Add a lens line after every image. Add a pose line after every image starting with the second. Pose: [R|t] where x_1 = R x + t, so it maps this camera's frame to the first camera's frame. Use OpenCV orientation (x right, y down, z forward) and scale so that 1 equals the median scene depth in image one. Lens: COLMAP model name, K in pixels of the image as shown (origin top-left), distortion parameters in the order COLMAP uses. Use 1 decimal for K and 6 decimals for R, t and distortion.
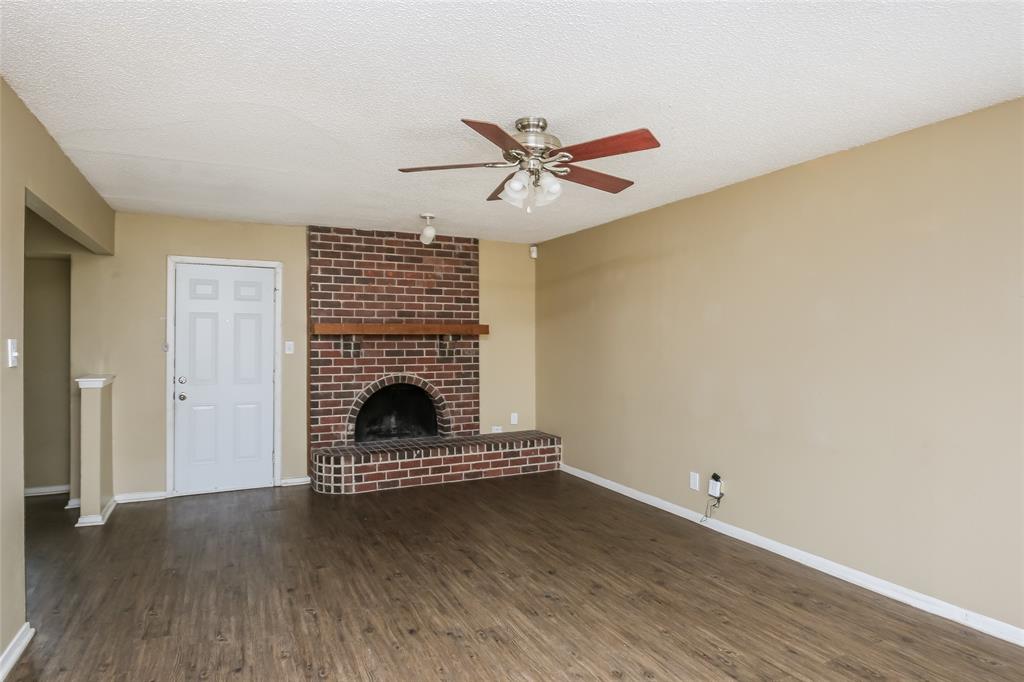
lens RADIAL K [[575.4, 0, 512.0], [0, 575.4, 341.0], [0, 0, 1]] dist [-0.000622, -0.011469]
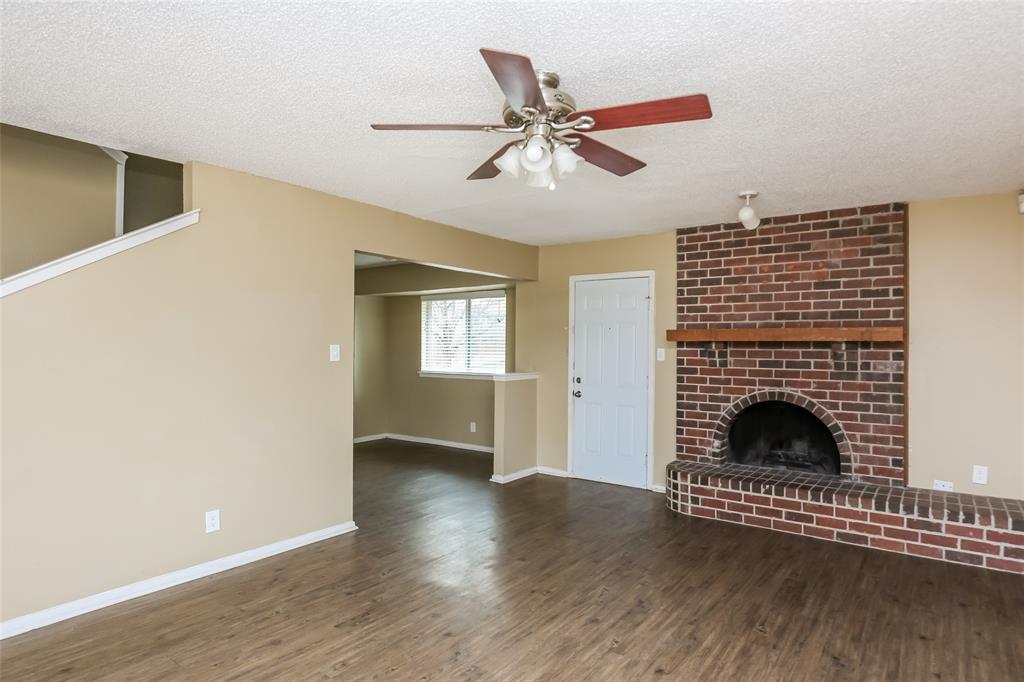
lens RADIAL K [[575.4, 0, 512.0], [0, 575.4, 341.0], [0, 0, 1]] dist [-0.000622, -0.011469]
pose [[0.464298, -0.001480, -0.885678, 0.370779], [-0.007909, 0.999952, -0.005817, -0.004021], [0.885644, 0.009706, 0.464263, 0.296335]]
